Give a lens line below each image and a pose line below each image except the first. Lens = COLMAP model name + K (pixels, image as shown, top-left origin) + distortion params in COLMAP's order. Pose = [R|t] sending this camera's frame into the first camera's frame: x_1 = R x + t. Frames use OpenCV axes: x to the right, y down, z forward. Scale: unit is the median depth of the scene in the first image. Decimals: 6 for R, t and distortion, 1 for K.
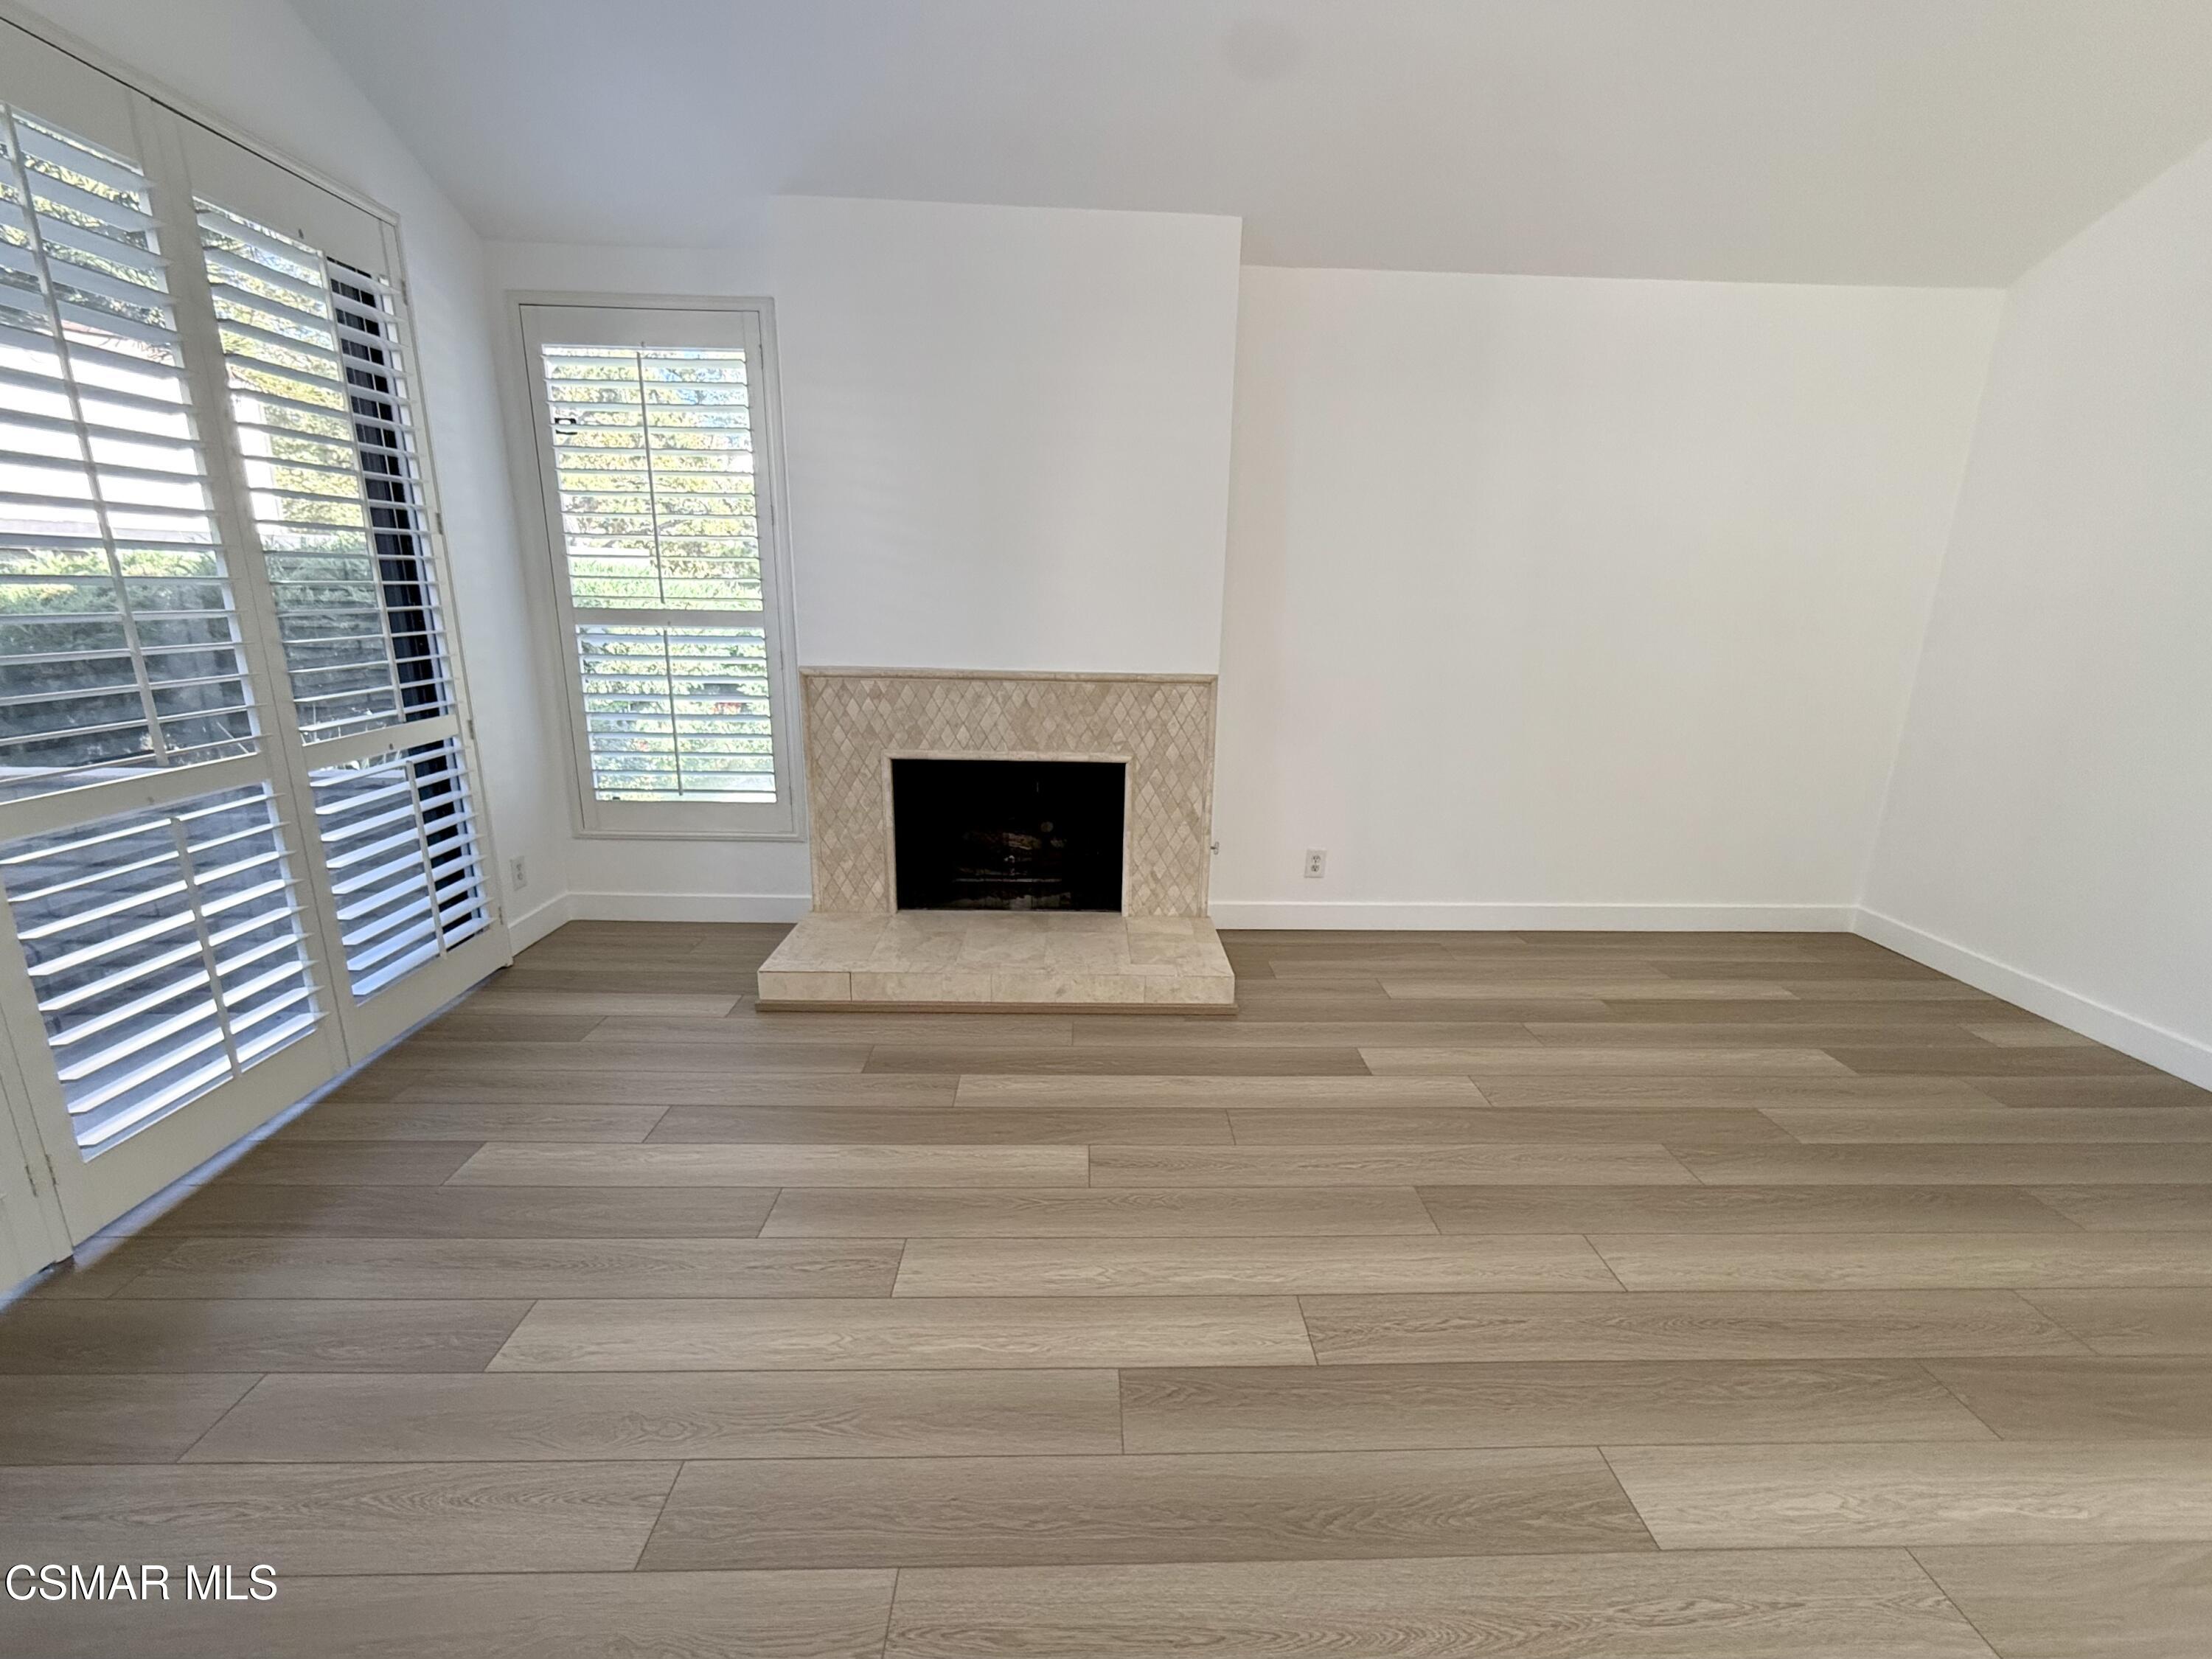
lens RADIAL K [[936.7, 0, 1106.0], [0, 936.7, 829.5], [0, 0, 1]] dist [0.002454, 0.000335]
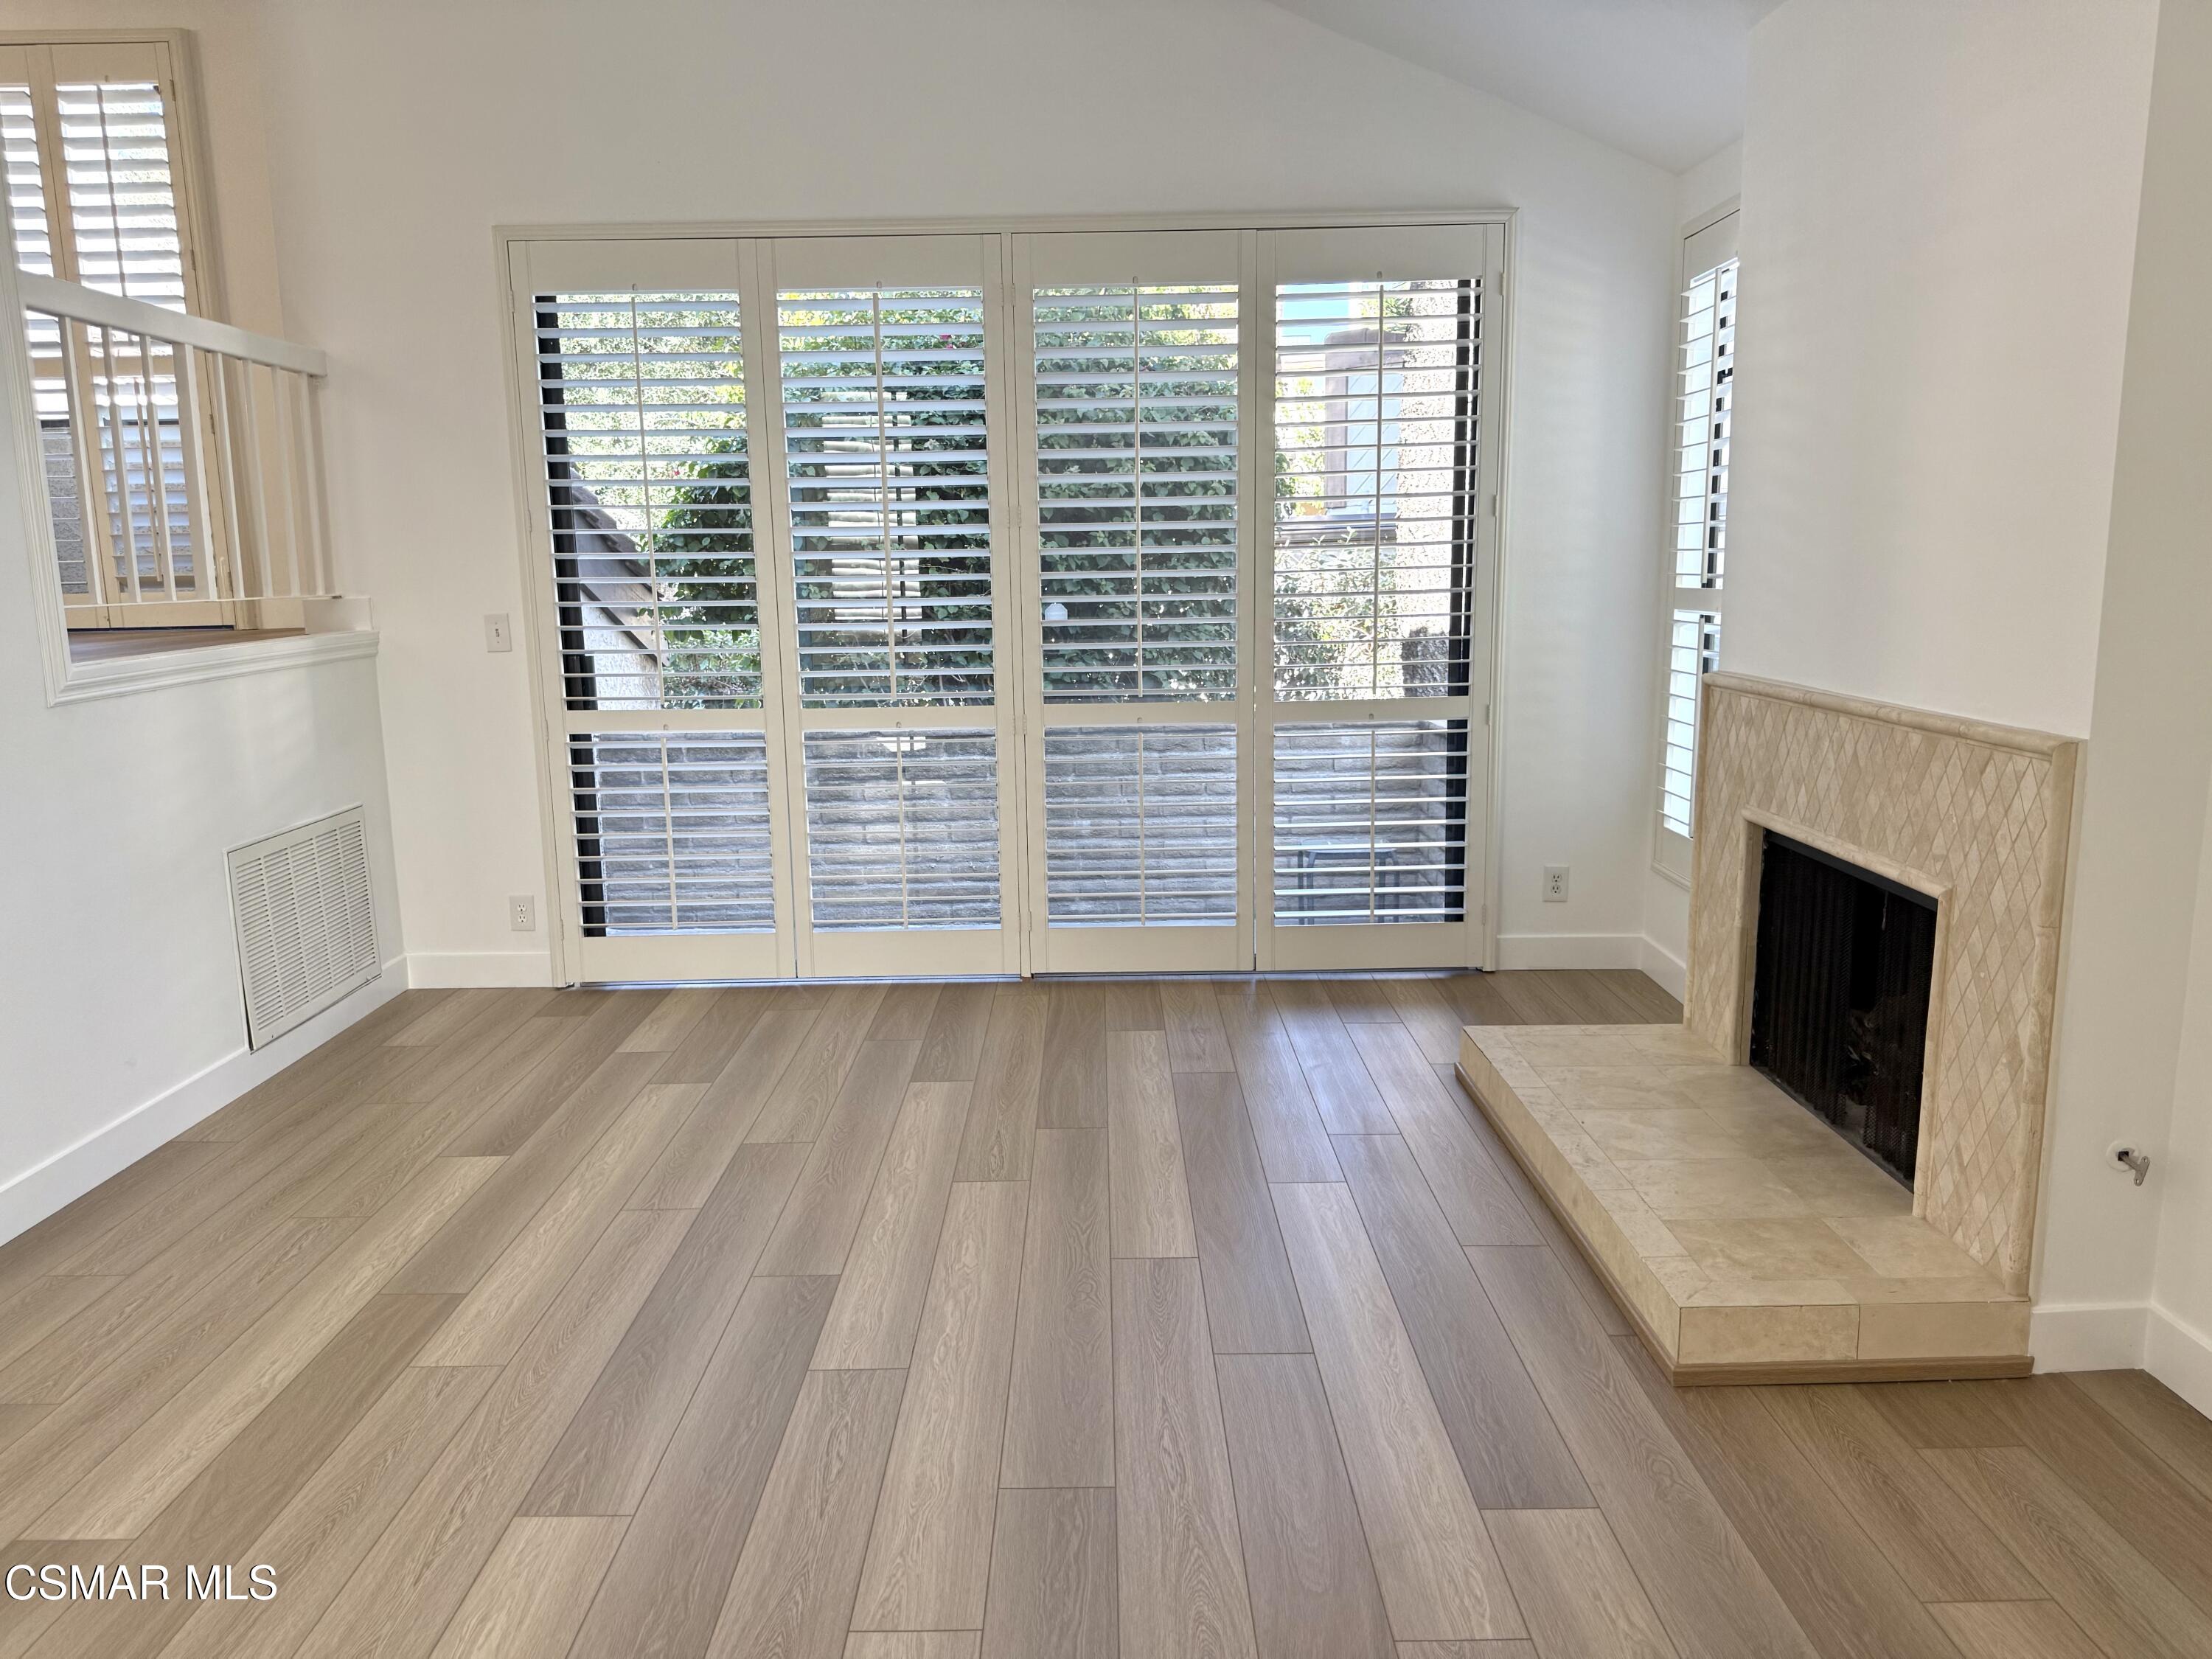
lens RADIAL K [[1547.8, 0, 1106.0], [0, 1547.8, 829.5], [0, 0, 1]] dist [0.000867, -0.002607]
pose [[-0.019196, 0.152050, -0.988186, 0.831165], [-0.234126, 0.960204, 0.152293, -0.129240], [0.972017, 0.234284, 0.017167, 0.562395]]
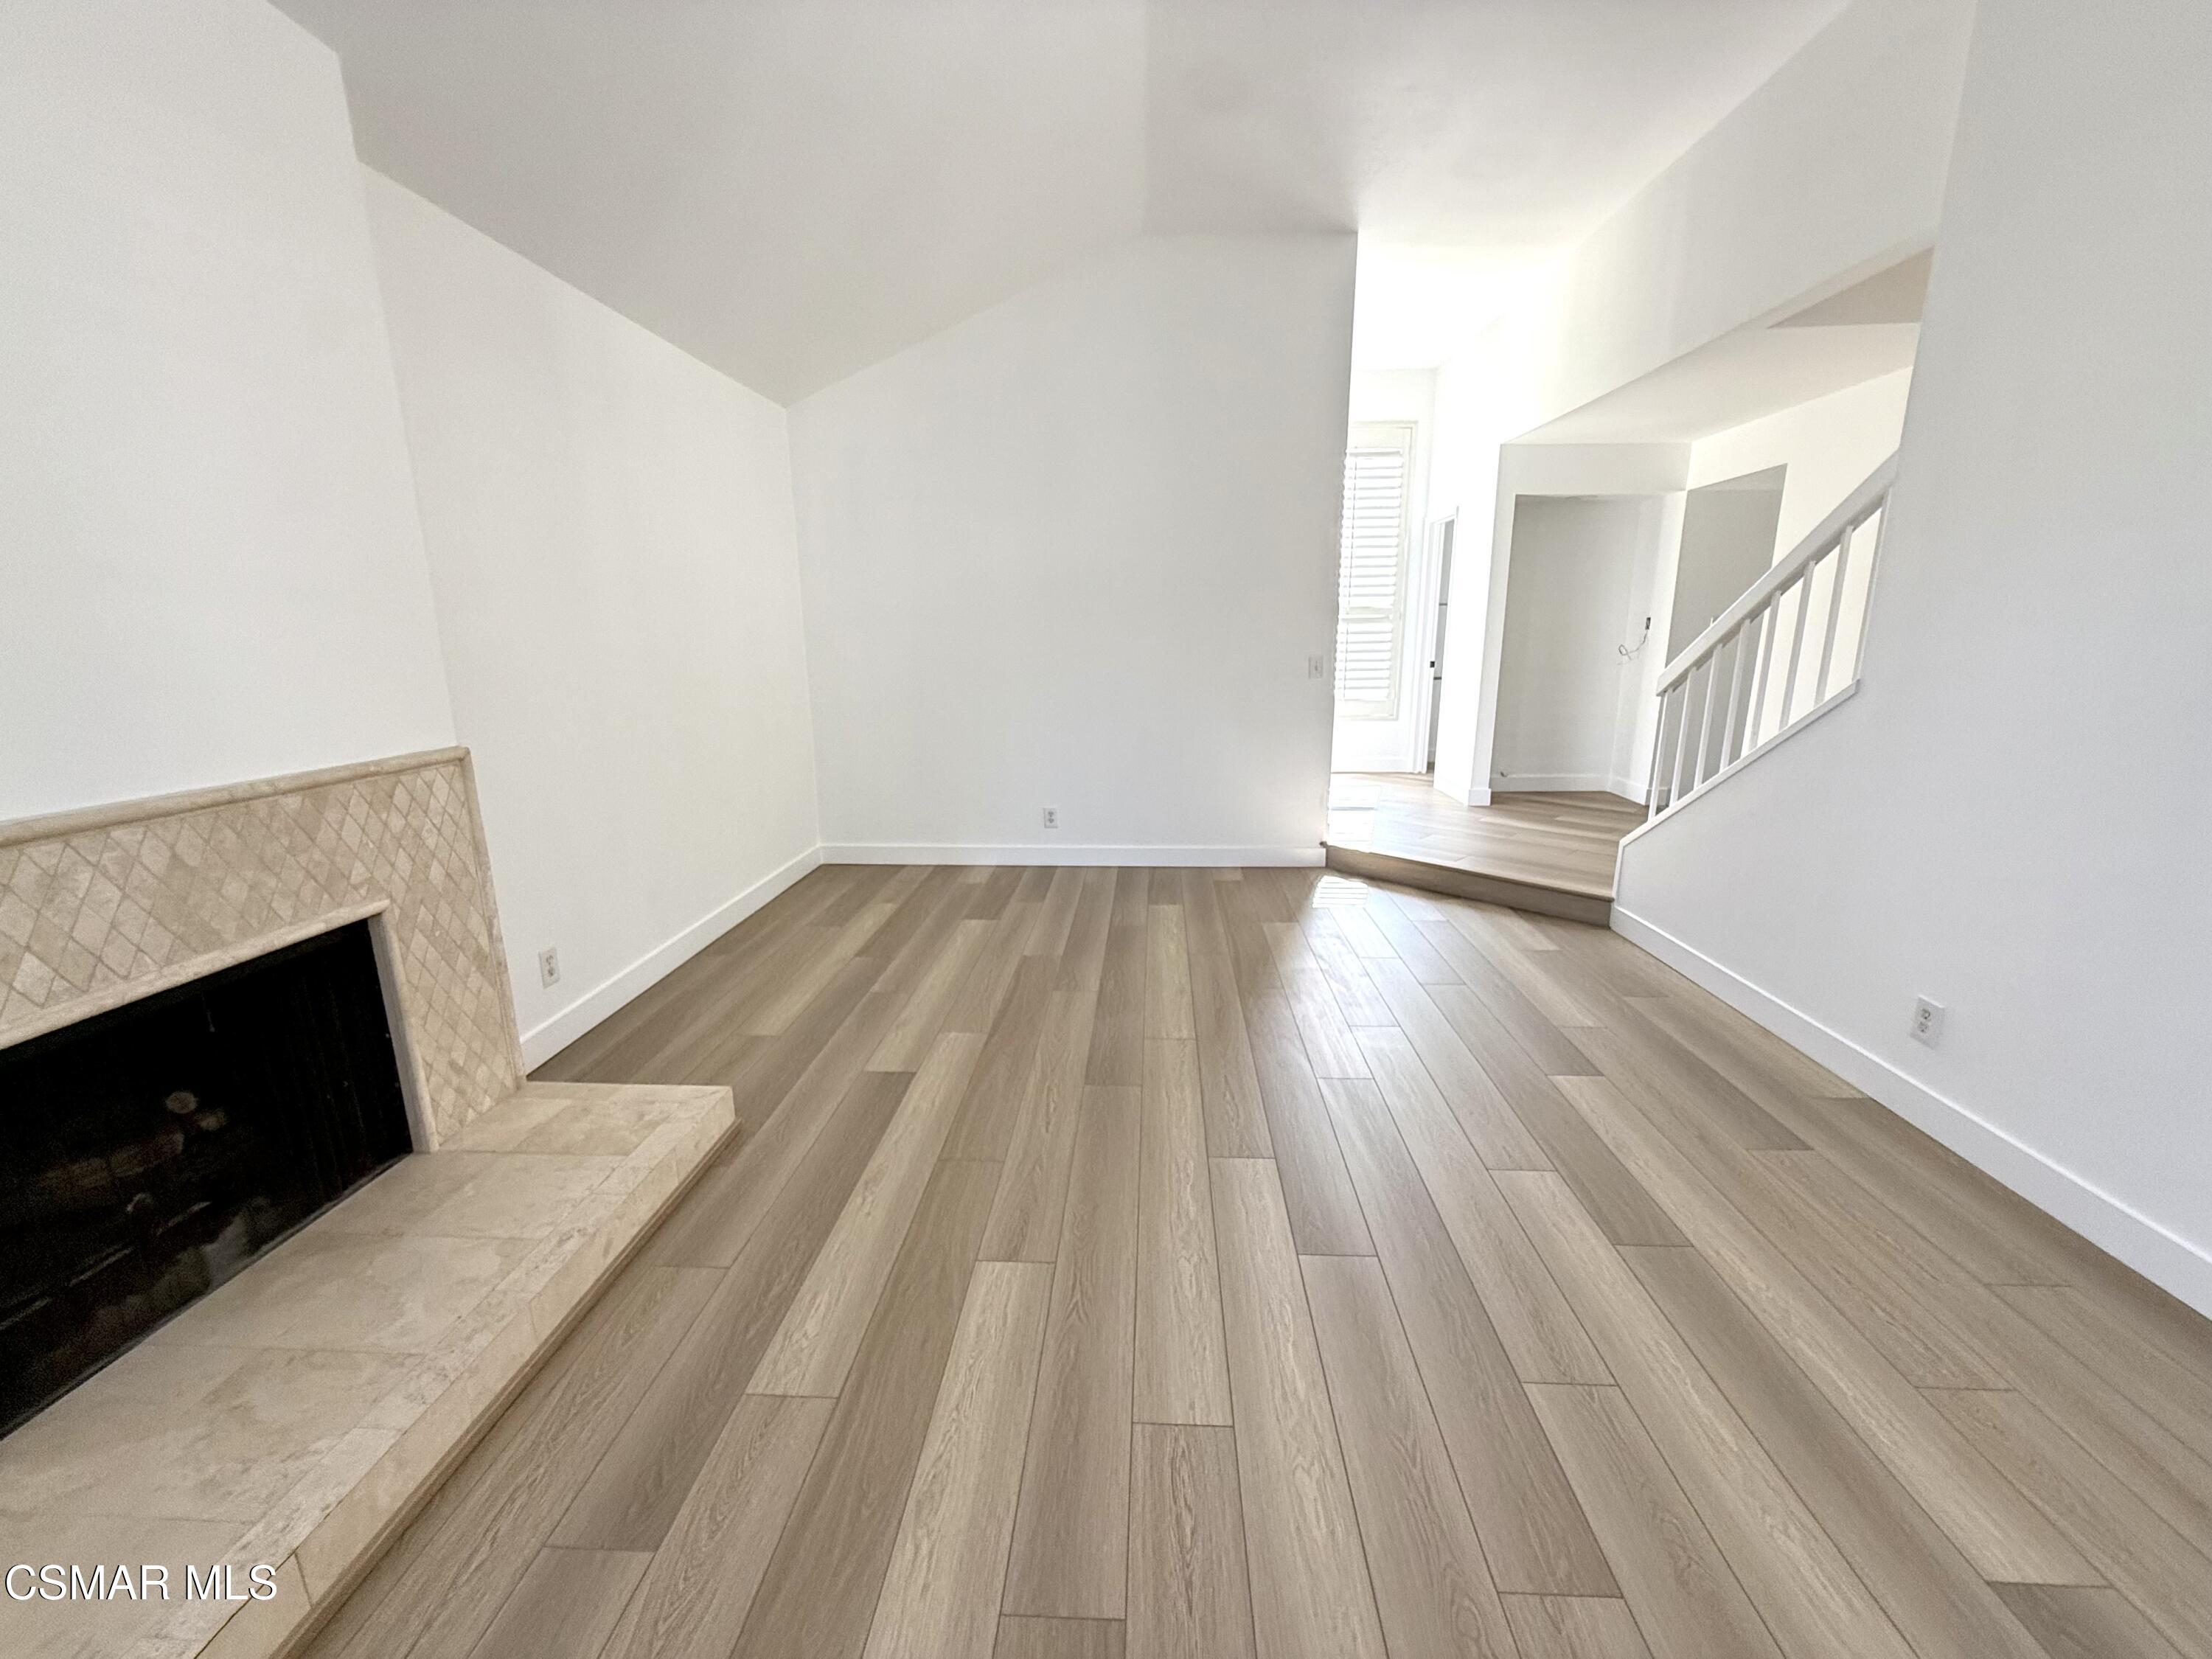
lens RADIAL K [[896.8, 0, 1105.7], [0, 896.8, 836.8], [0, 0, 1]] dist [0.000482, 0.000092]
pose [[0.081713, -0.247478, 0.965442, -0.490155], [0.254612, 0.941721, 0.219848, -0.126416], [-0.963585, 0.227849, 0.139961, 0.467303]]
